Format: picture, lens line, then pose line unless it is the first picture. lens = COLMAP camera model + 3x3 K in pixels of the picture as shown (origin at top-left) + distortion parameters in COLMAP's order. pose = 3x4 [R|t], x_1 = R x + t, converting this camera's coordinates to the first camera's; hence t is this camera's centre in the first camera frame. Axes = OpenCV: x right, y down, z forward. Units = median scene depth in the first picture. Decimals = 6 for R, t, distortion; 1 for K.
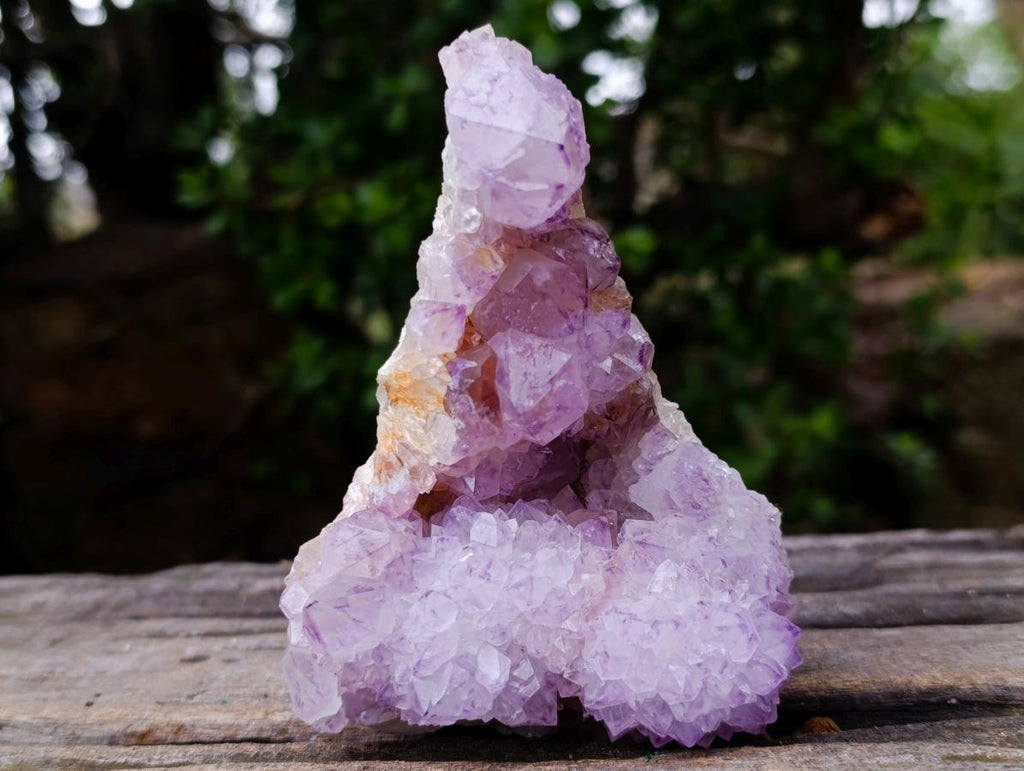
lens RADIAL K [[1500.3, 0, 512.0], [0, 1500.3, 385.5], [0, 0, 1]] dist [0.265563, -1.483782]
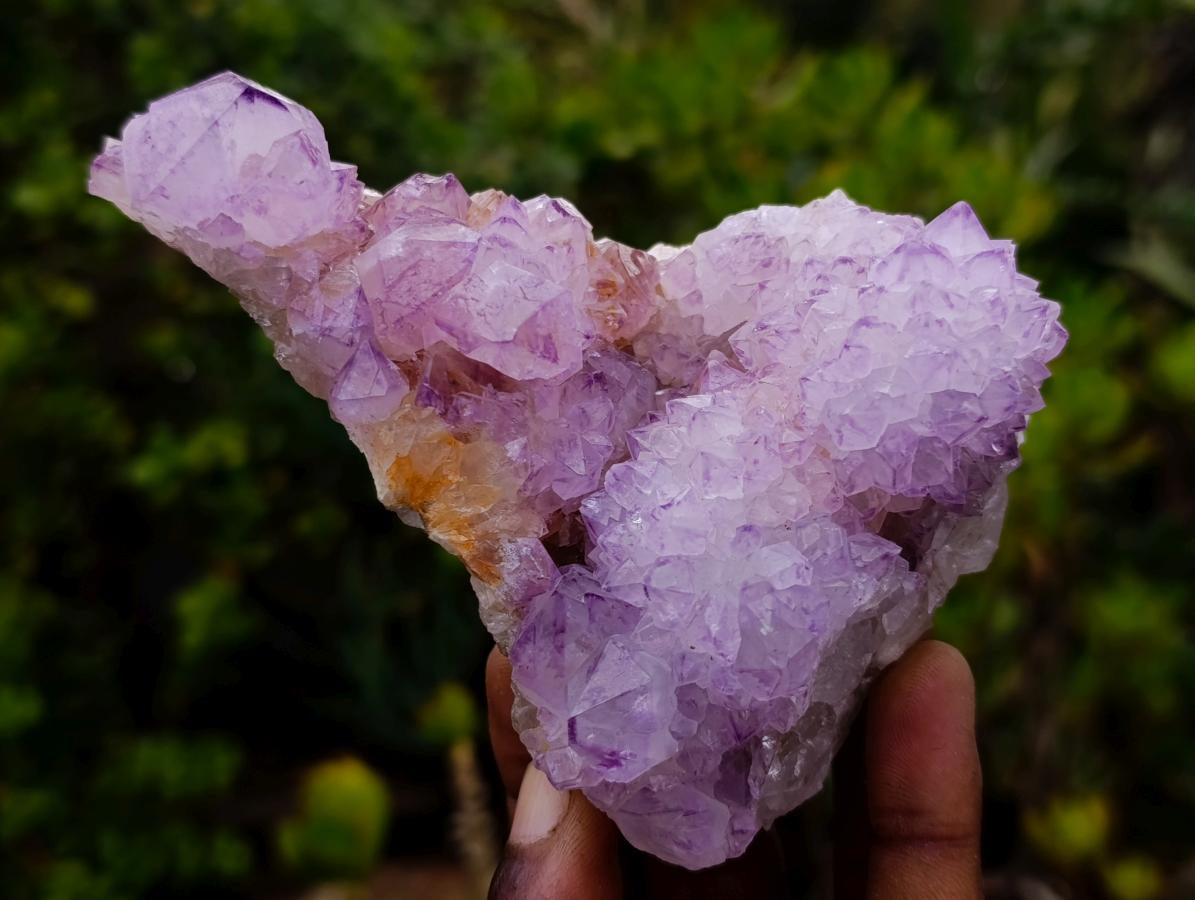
lens RADIAL K [[1750.8, 0, 597.5], [0, 1750.8, 450.0], [0, 0, 1]] dist [0.265563, -1.483782]
pose [[0.566477, -0.812640, 0.136819, -0.129197], [0.818308, 0.535091, -0.209880, 0.255241], [0.097346, 0.230852, 0.968107, 0.159112]]
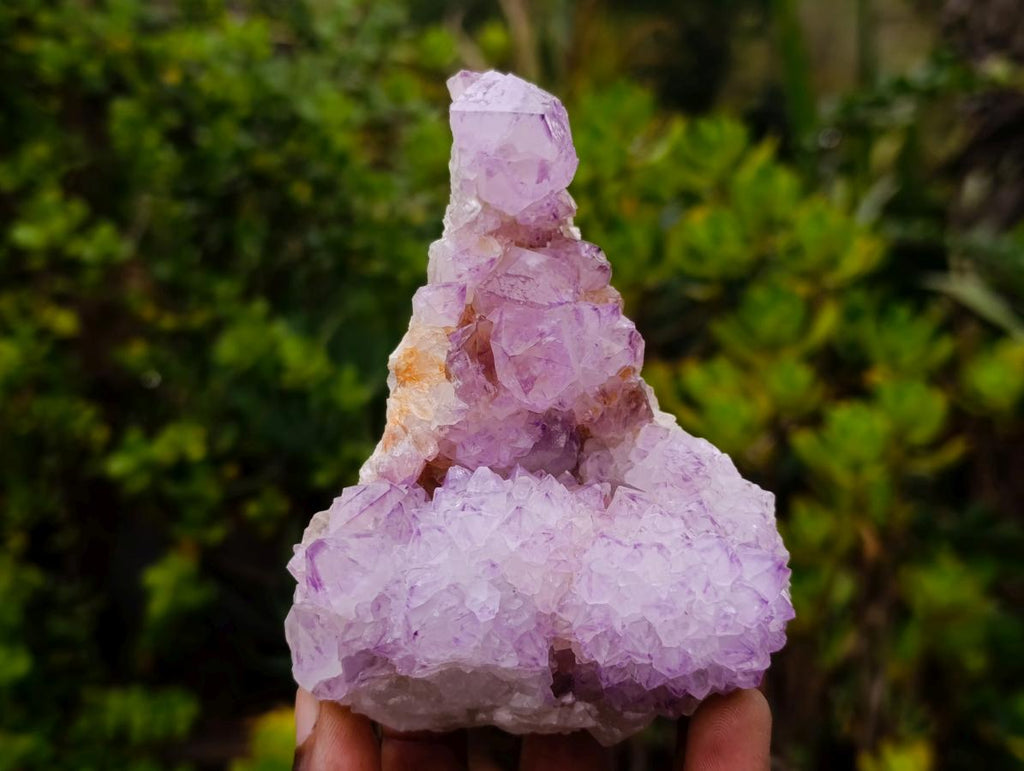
lens RADIAL K [[1500.3, 0, 512.0], [0, 1500.3, 385.5], [0, 0, 1]] dist [0.265563, -1.483782]
pose [[0.996578, -0.017642, -0.080754, 0.089931], [-0.012111, 0.935250, -0.353779, 0.403482], [0.081767, 0.353547, 0.931836, -0.005192]]
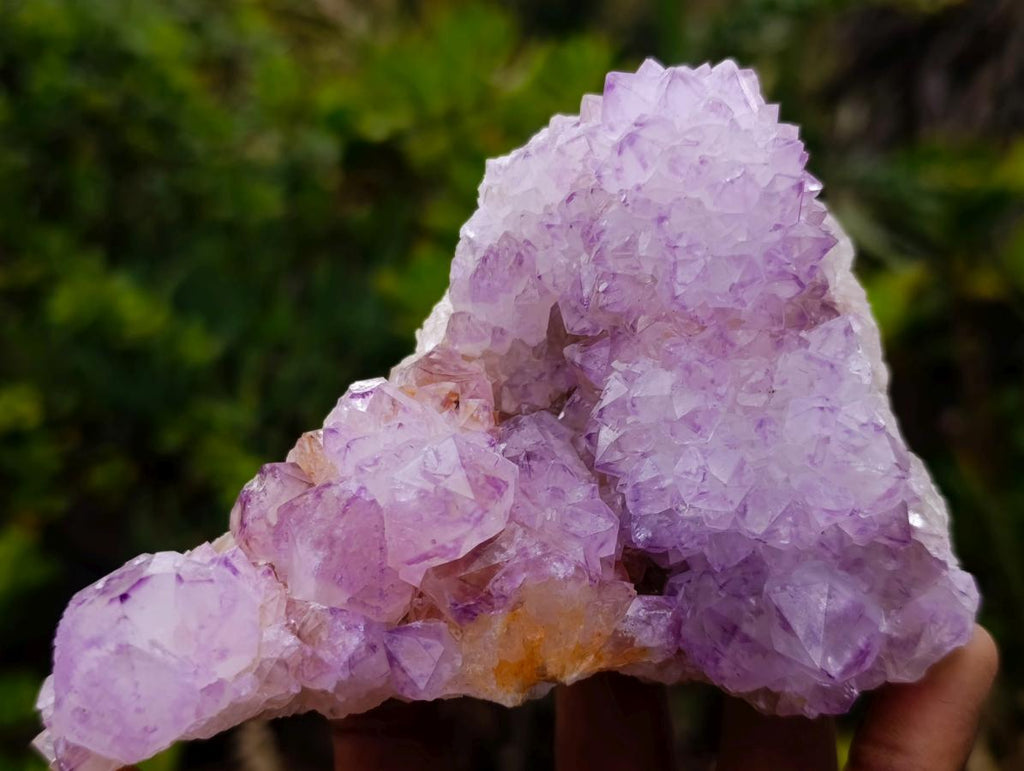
lens RADIAL K [[1500.3, 0, 512.0], [0, 1500.3, 385.5], [0, 0, 1]] dist [0.265563, -1.483782]
pose [[-0.376038, -0.920993, 0.101821, -0.017827], [0.925767, -0.378093, -0.000957, 0.054274], [0.039379, 0.093903, 0.994802, 0.232729]]
